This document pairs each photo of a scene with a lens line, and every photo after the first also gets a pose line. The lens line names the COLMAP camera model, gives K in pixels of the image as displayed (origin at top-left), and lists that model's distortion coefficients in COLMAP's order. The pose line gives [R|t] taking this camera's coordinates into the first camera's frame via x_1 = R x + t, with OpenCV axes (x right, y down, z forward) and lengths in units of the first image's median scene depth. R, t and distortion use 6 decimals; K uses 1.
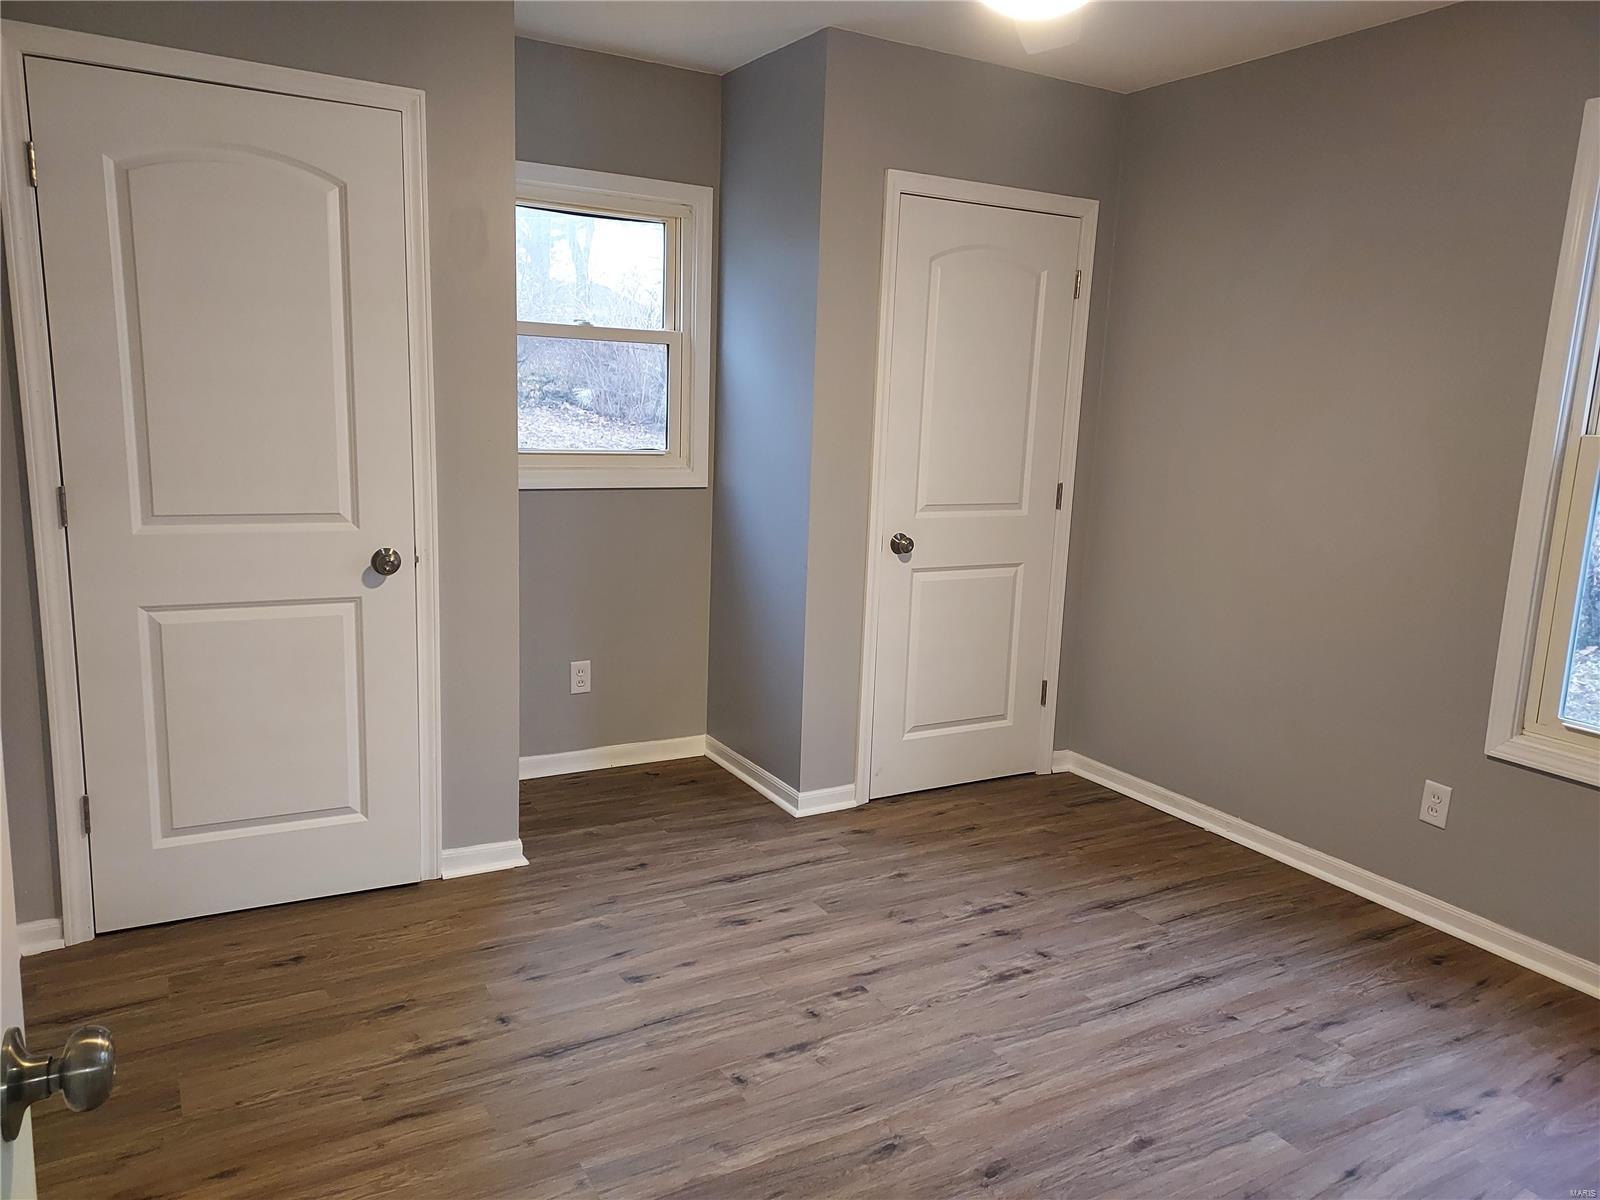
lens RADIAL K [[1153.7, 0, 803.5], [0, 1153.7, 595.4], [0, 0, 1]] dist [0.057866, -0.032192]
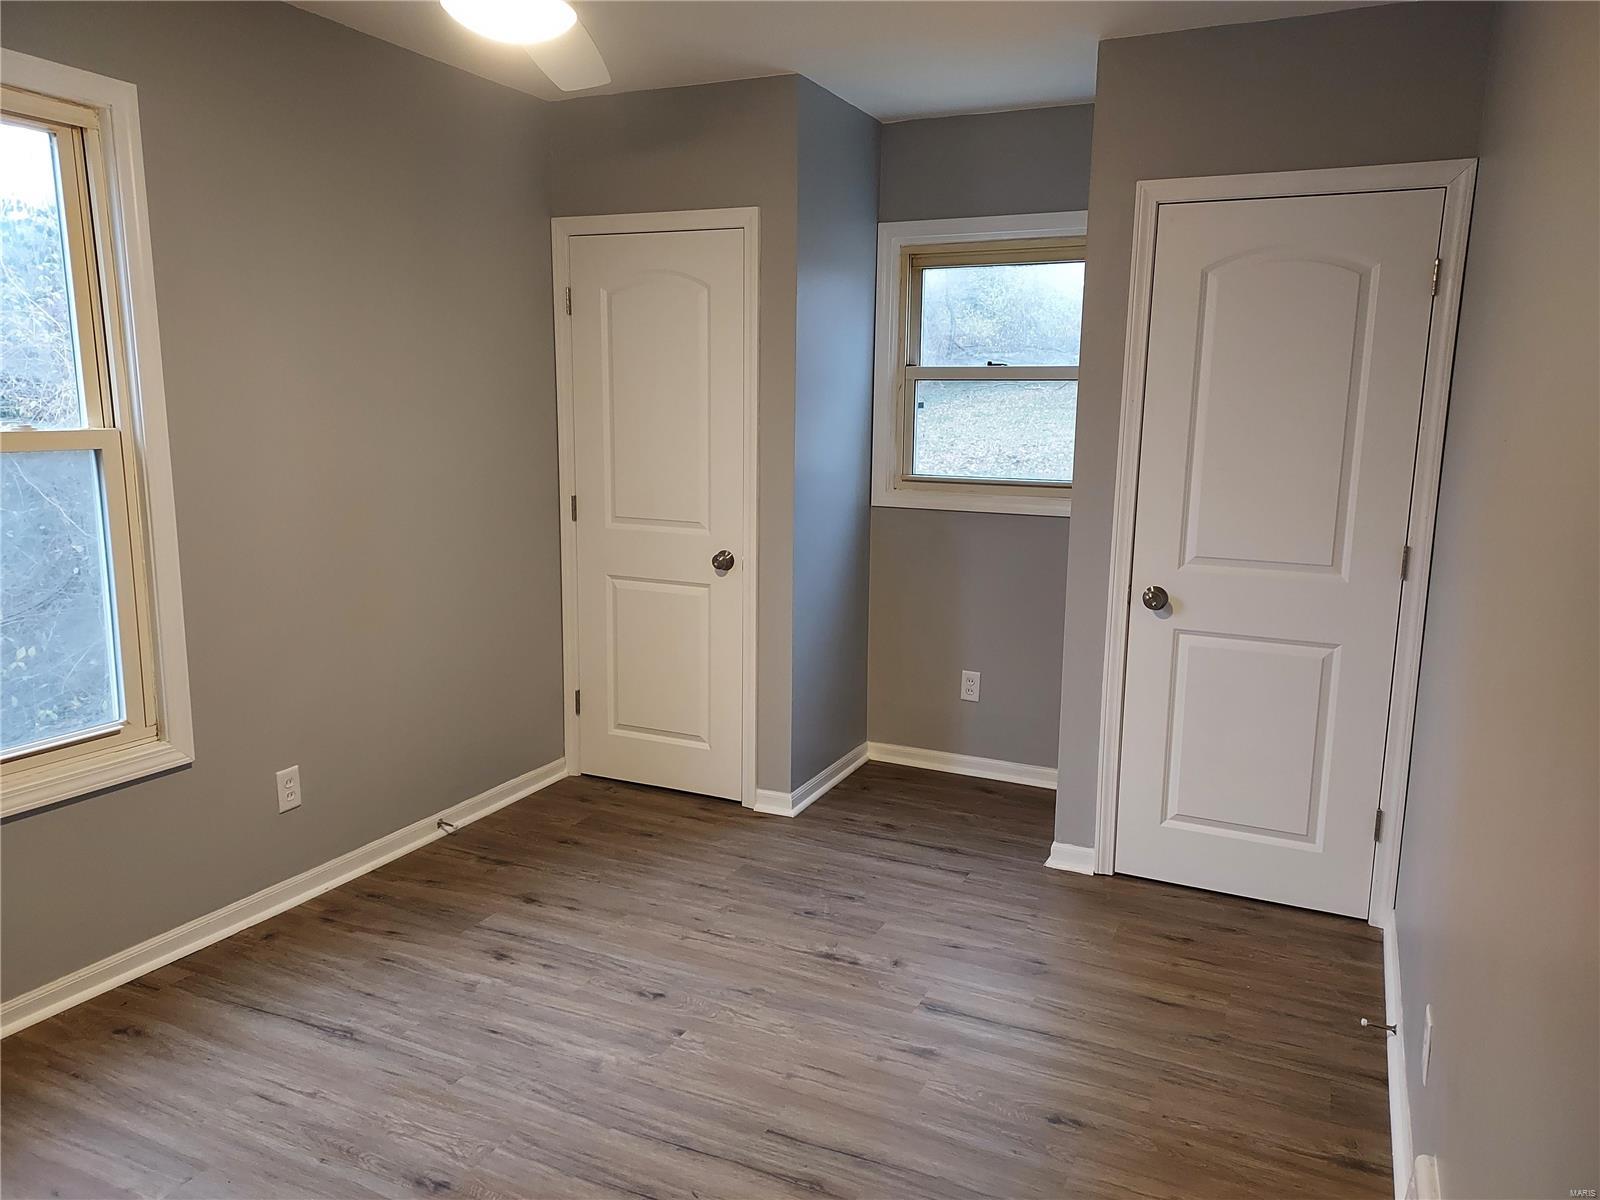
lens RADIAL K [[1153.7, 0, 795.8], [0, 1153.7, 602.2], [0, 0, 1]] dist [0.057866, -0.032192]
pose [[0.543171, 0.119214, -0.831116, 0.670849], [-0.125616, 0.990266, 0.059947, -0.059617], [0.830172, 0.071840, 0.552859, 0.281770]]
